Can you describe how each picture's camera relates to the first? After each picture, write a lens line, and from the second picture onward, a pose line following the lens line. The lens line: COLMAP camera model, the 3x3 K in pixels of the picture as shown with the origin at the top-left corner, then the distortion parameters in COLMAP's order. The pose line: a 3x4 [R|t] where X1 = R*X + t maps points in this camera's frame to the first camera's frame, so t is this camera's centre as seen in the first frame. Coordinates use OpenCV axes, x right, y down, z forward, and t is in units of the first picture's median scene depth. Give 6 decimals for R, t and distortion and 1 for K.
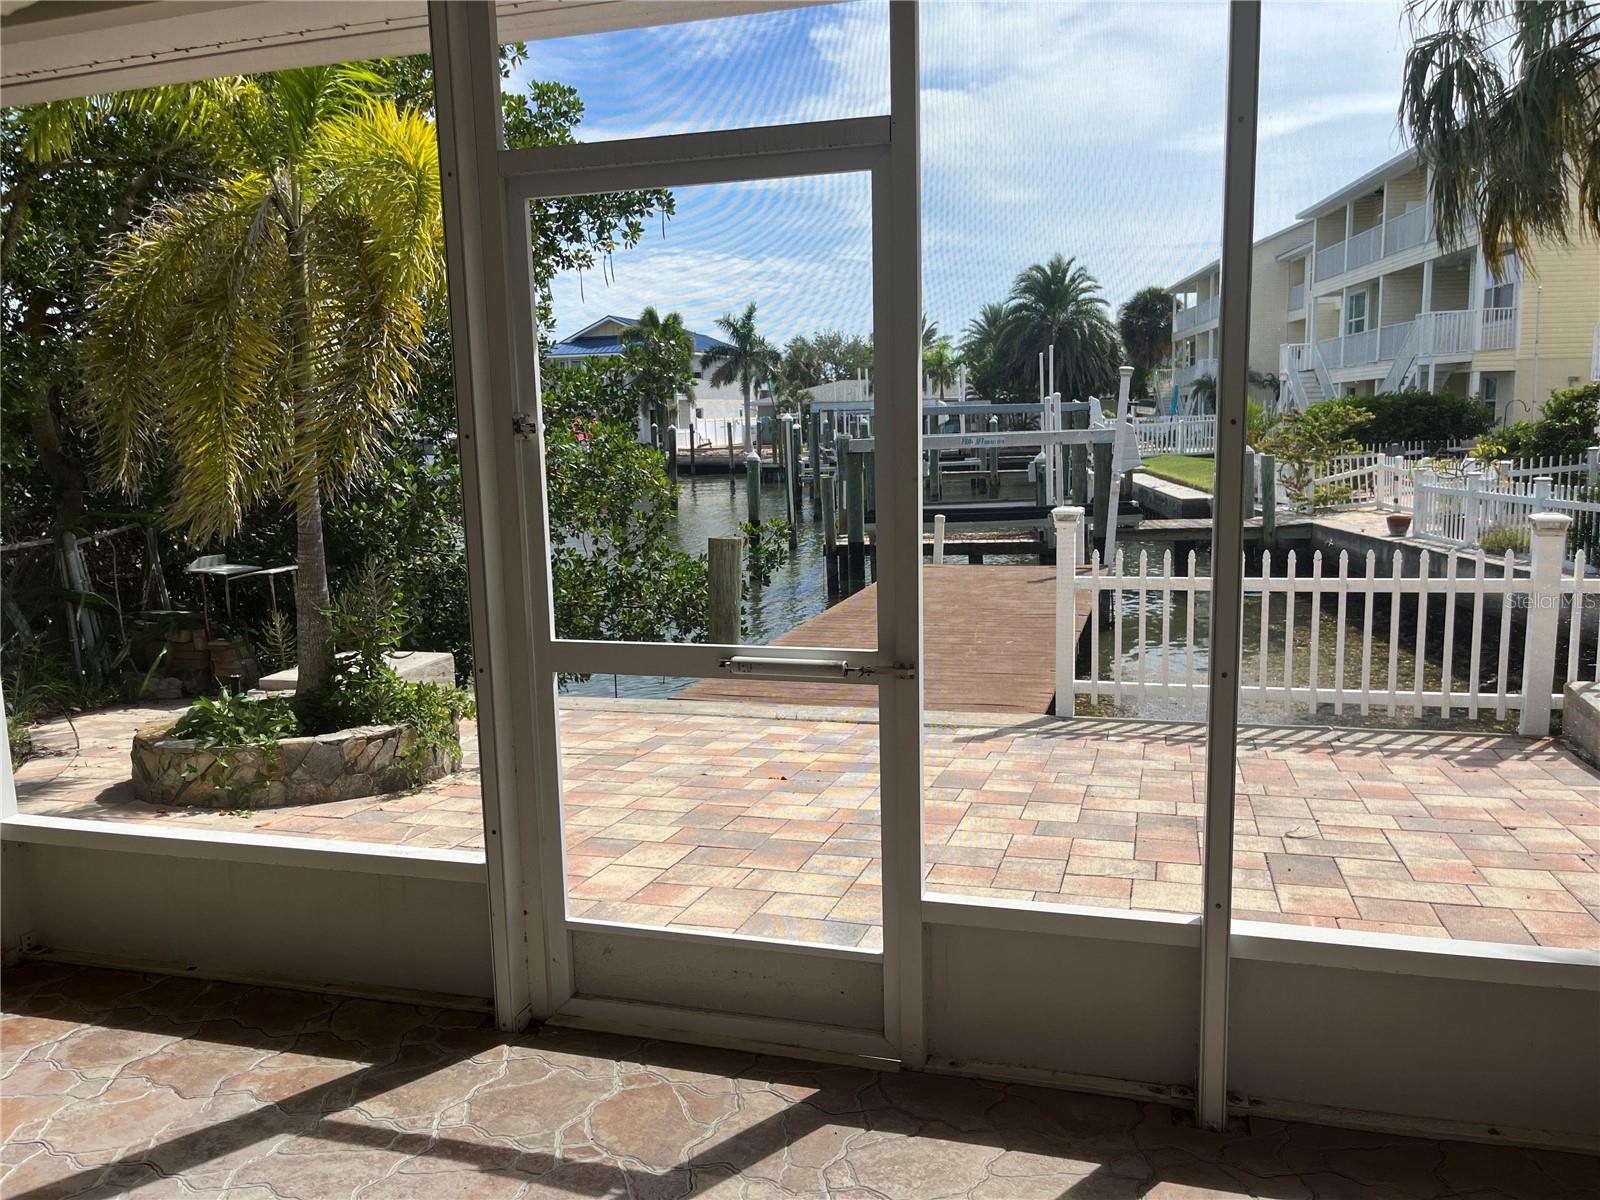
lens RADIAL K [[1212.1, 0, 798.0], [0, 1212.1, 605.4], [0, 0, 1]] dist [0.041210, -0.076215]
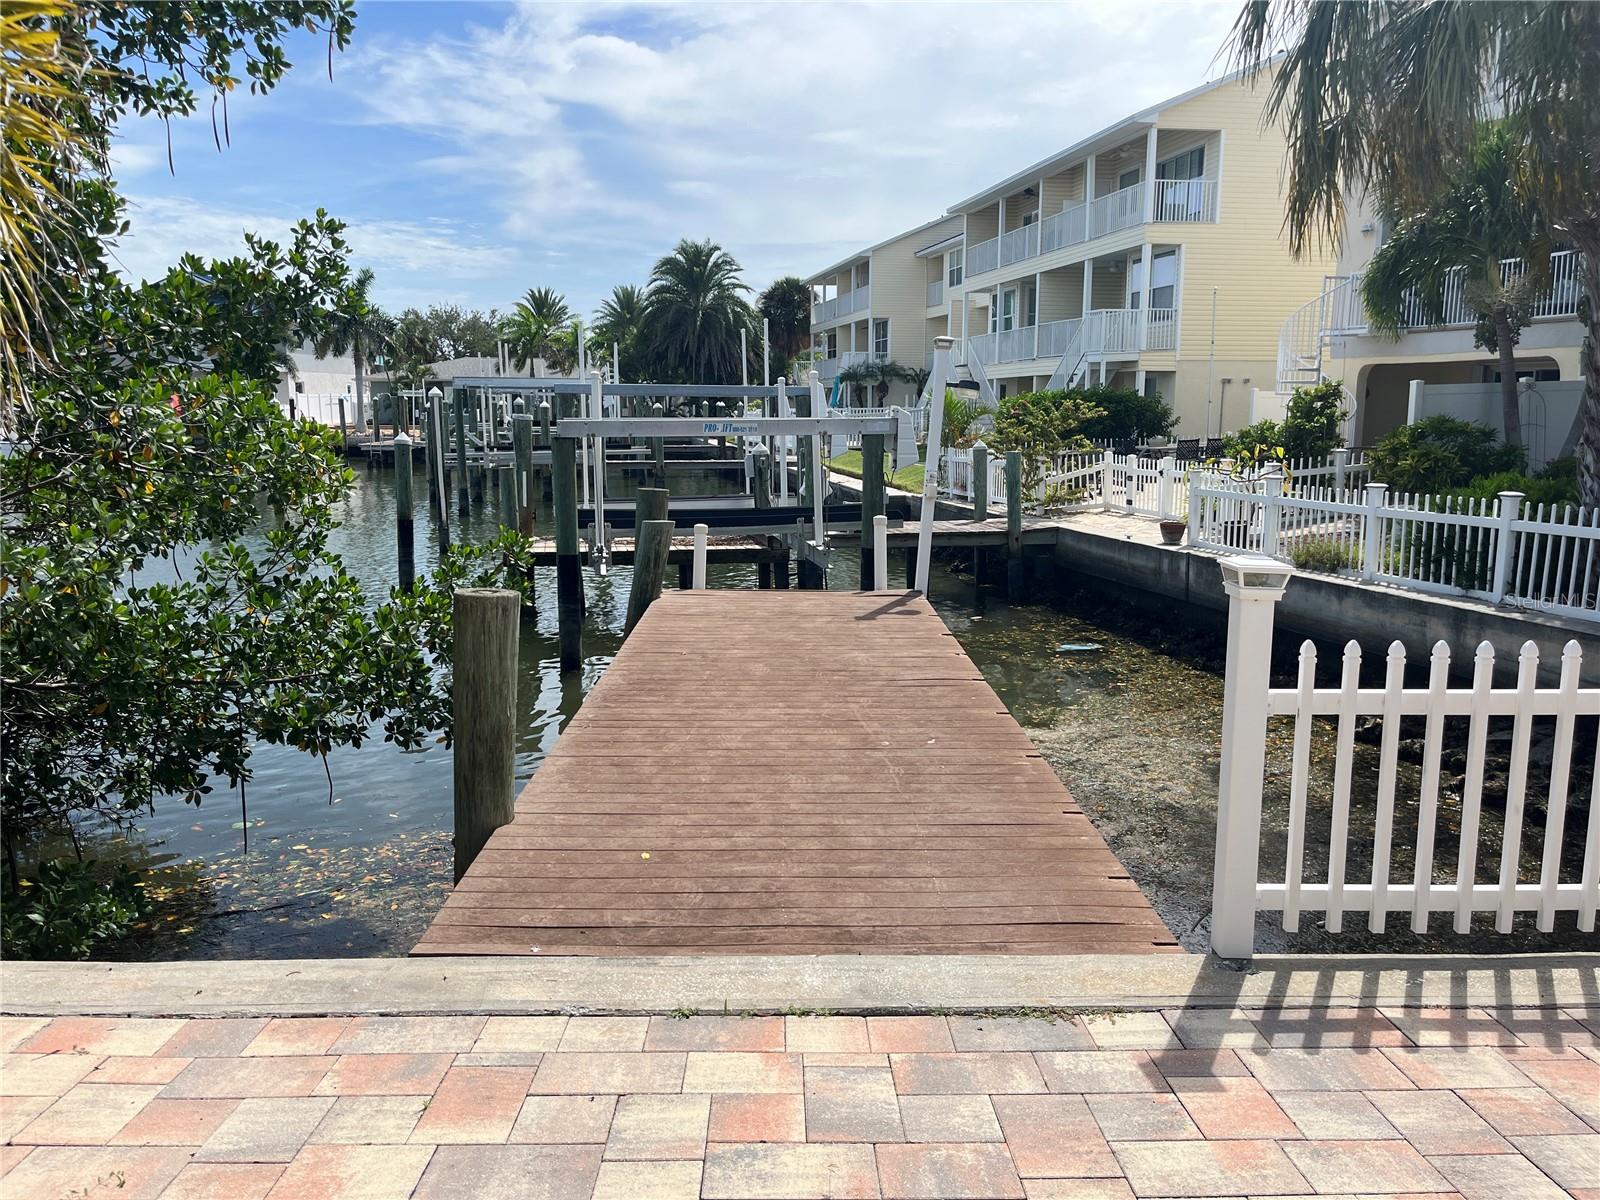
lens RADIAL K [[1212.1, 0, 797.1], [0, 1212.1, 598.7], [0, 0, 1]] dist [0.041210, -0.076215]
pose [[0.952324, -0.018202, 0.304545, -0.021089], [0.016638, 0.999832, 0.007730, -0.012440], [-0.304635, -0.002294, 0.952466, 0.100483]]
